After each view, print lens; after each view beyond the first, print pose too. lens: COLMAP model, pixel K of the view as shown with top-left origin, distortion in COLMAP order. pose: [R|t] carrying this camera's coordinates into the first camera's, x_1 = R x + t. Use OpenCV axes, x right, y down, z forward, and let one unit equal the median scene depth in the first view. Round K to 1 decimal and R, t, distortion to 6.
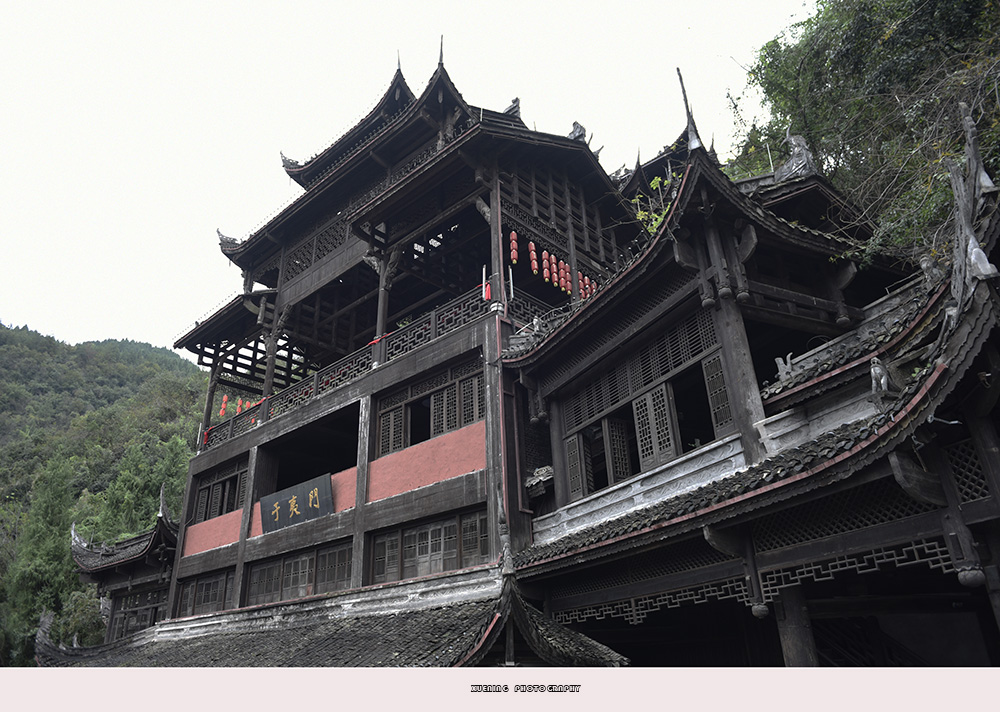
lens RADIAL K [[692.8, 0, 500.0], [0, 692.8, 356.0], [0, 0, 1]] dist [-0.052043, 0.001554]
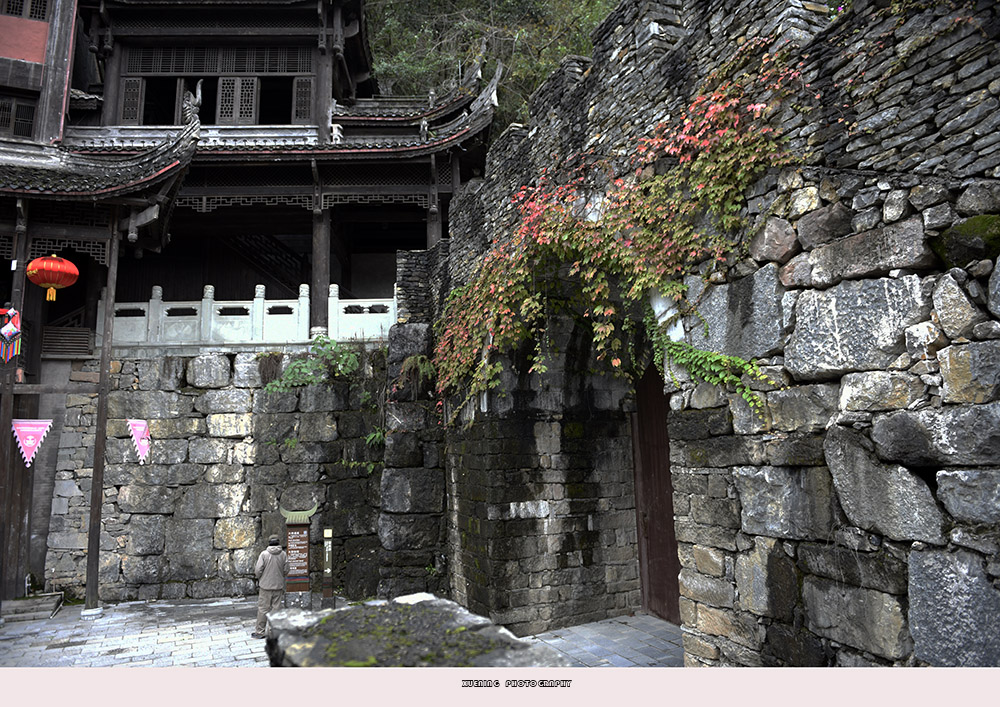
lens RADIAL K [[692.8, 0, 500.0], [0, 692.8, 353.5], [0, 0, 1]] dist [-0.052043, 0.001554]
pose [[0.401281, 0.175822, 0.898922, -0.828005], [-0.393144, 0.919467, -0.004340, 0.415817], [-0.827292, -0.351664, 0.438087, -0.314440]]
